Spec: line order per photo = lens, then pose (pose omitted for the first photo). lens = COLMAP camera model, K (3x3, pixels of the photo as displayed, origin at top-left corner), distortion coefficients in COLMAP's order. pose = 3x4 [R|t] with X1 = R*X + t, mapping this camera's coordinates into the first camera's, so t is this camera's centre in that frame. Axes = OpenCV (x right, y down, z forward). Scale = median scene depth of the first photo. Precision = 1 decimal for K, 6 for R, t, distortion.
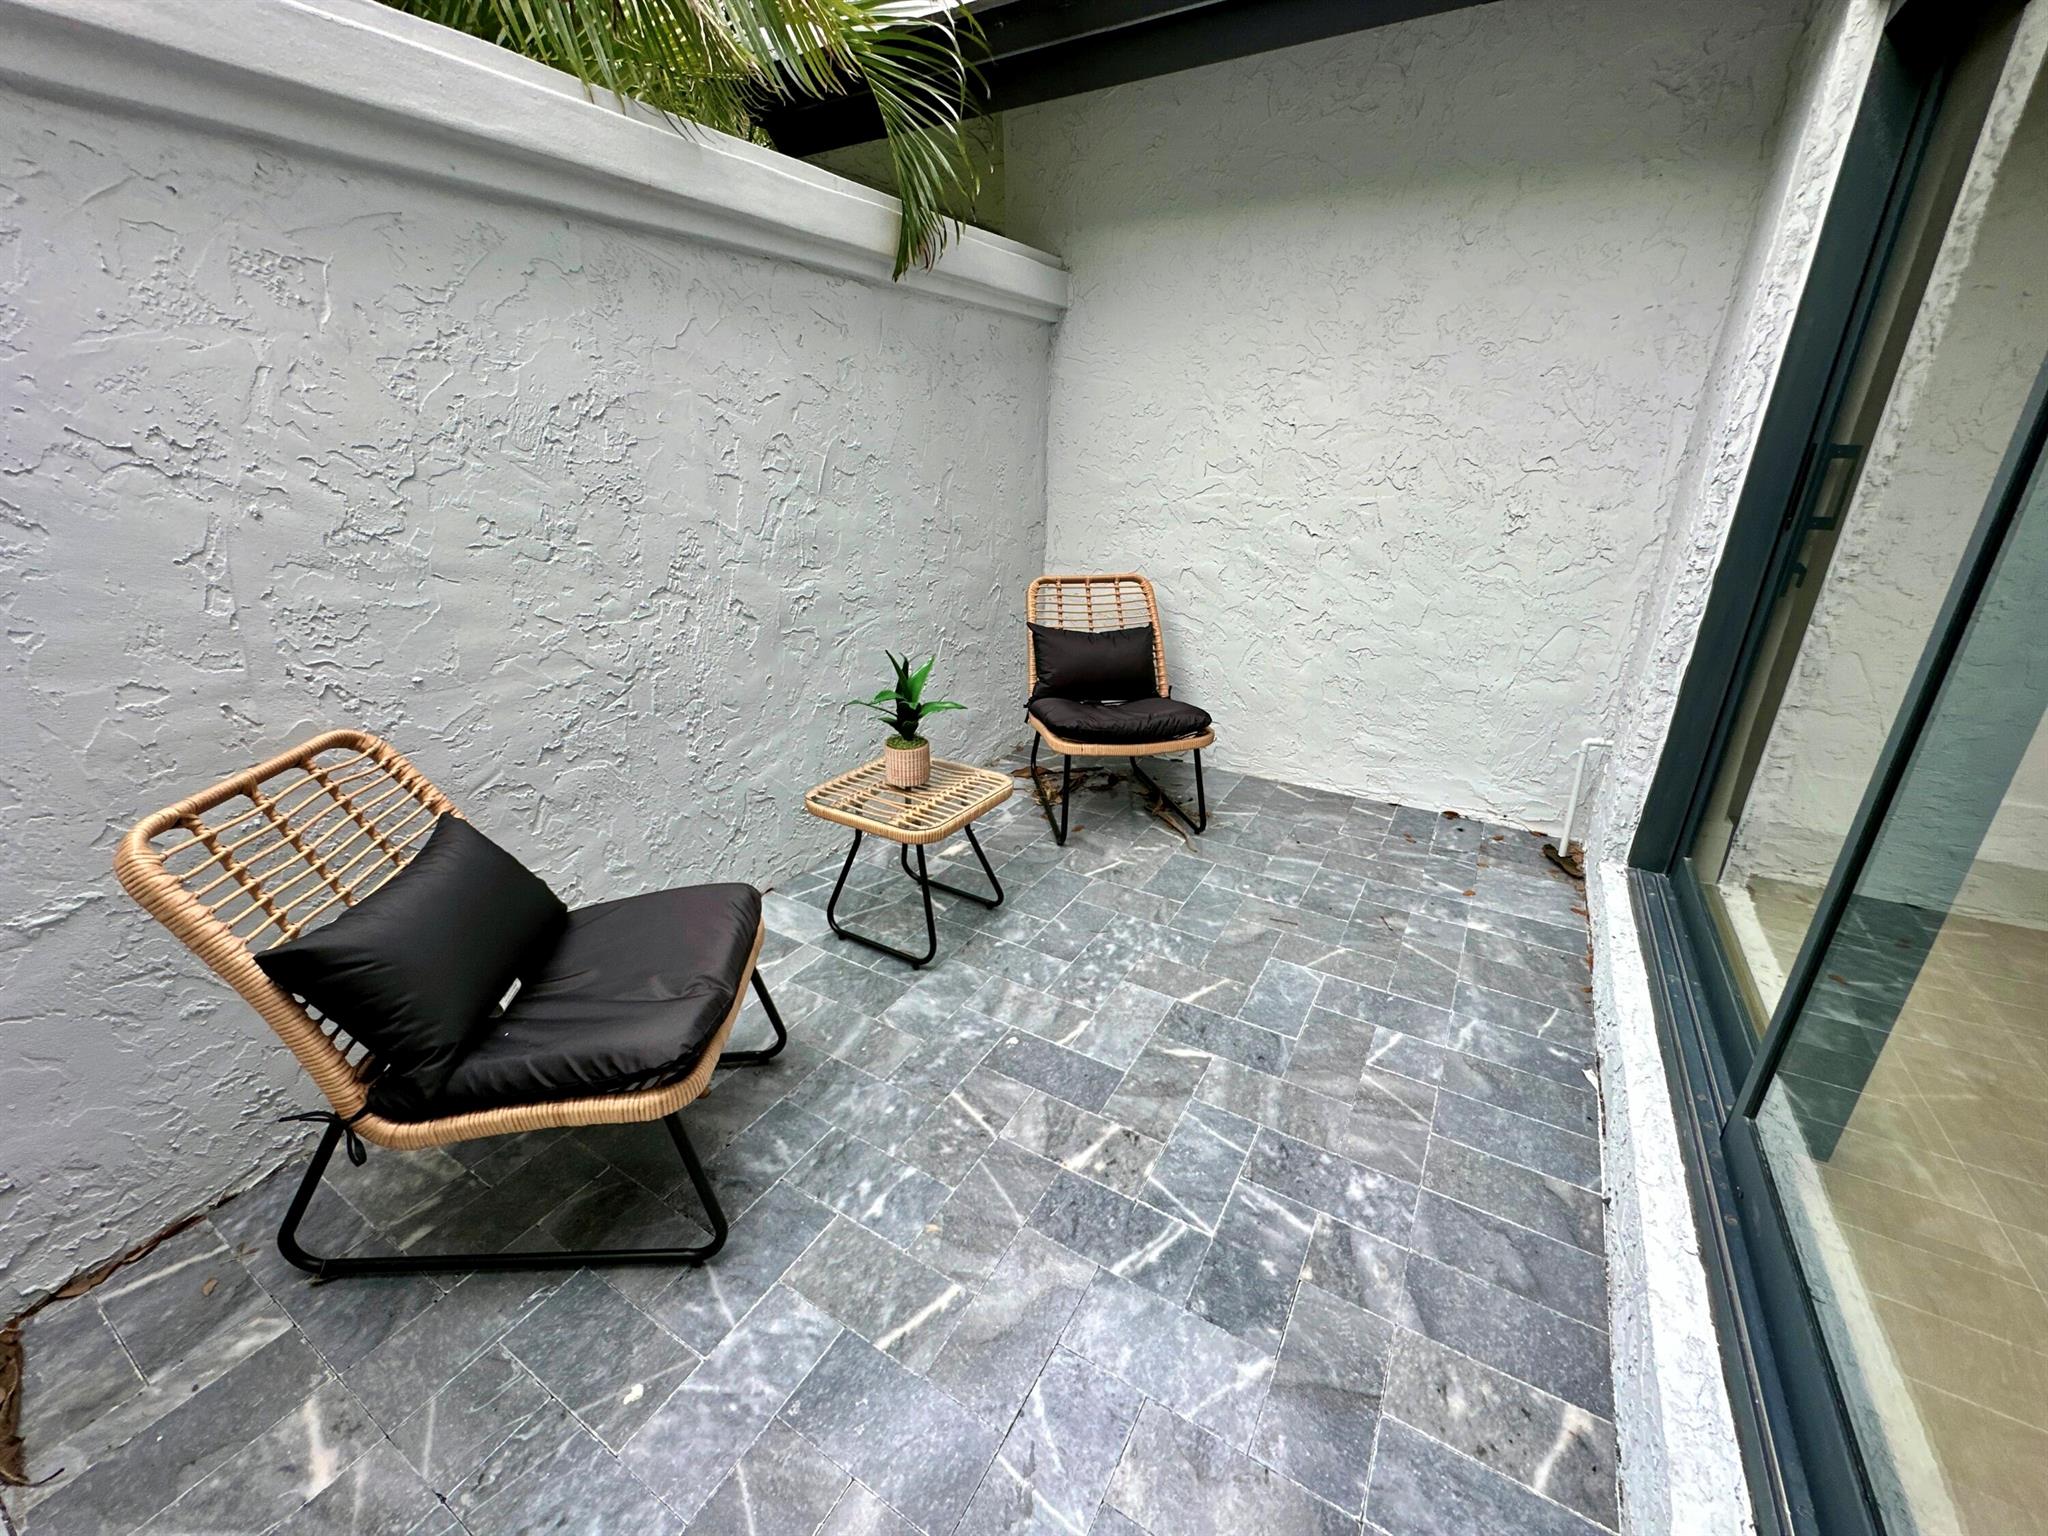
lens RADIAL K [[816.9, 0, 1019.7], [0, 816.9, 764.8], [0, 0, 1]] dist [-0.005982, 0.000852]
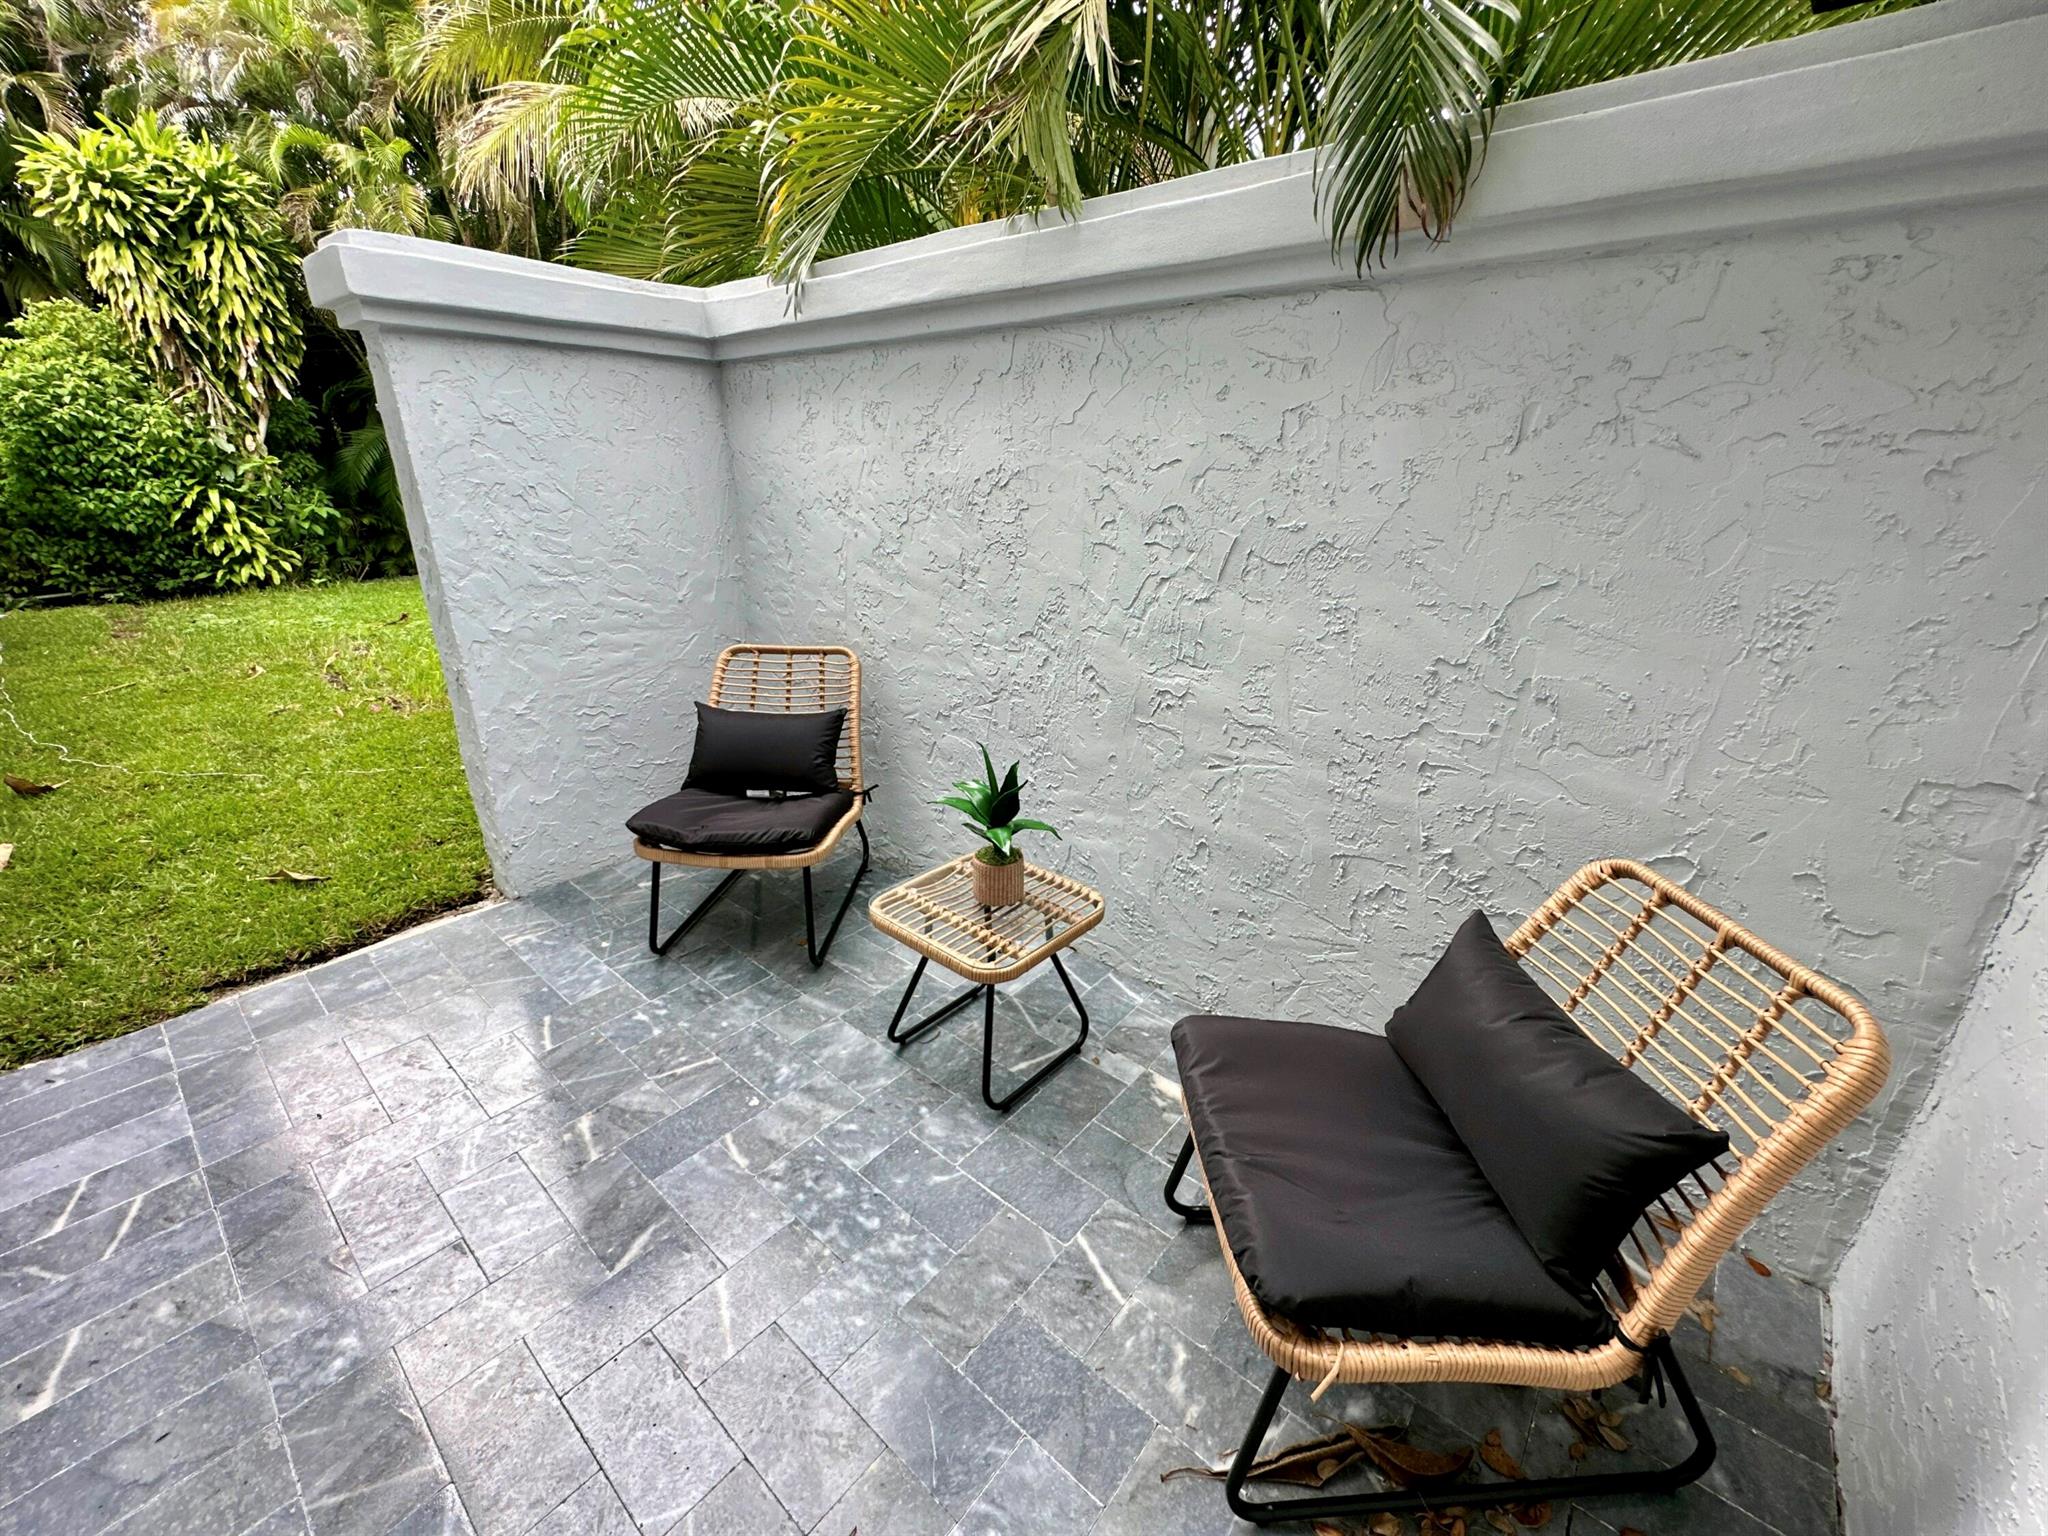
lens RADIAL K [[816.9, 0, 1027.1], [0, 816.9, 767.0], [0, 0, 1]] dist [-0.005982, 0.000852]
pose [[-0.153083, 0.340909, -0.927549, 0.681425], [-0.371383, 0.849961, 0.373685, -0.478188], [0.915773, 0.401681, -0.003507, 1.067161]]
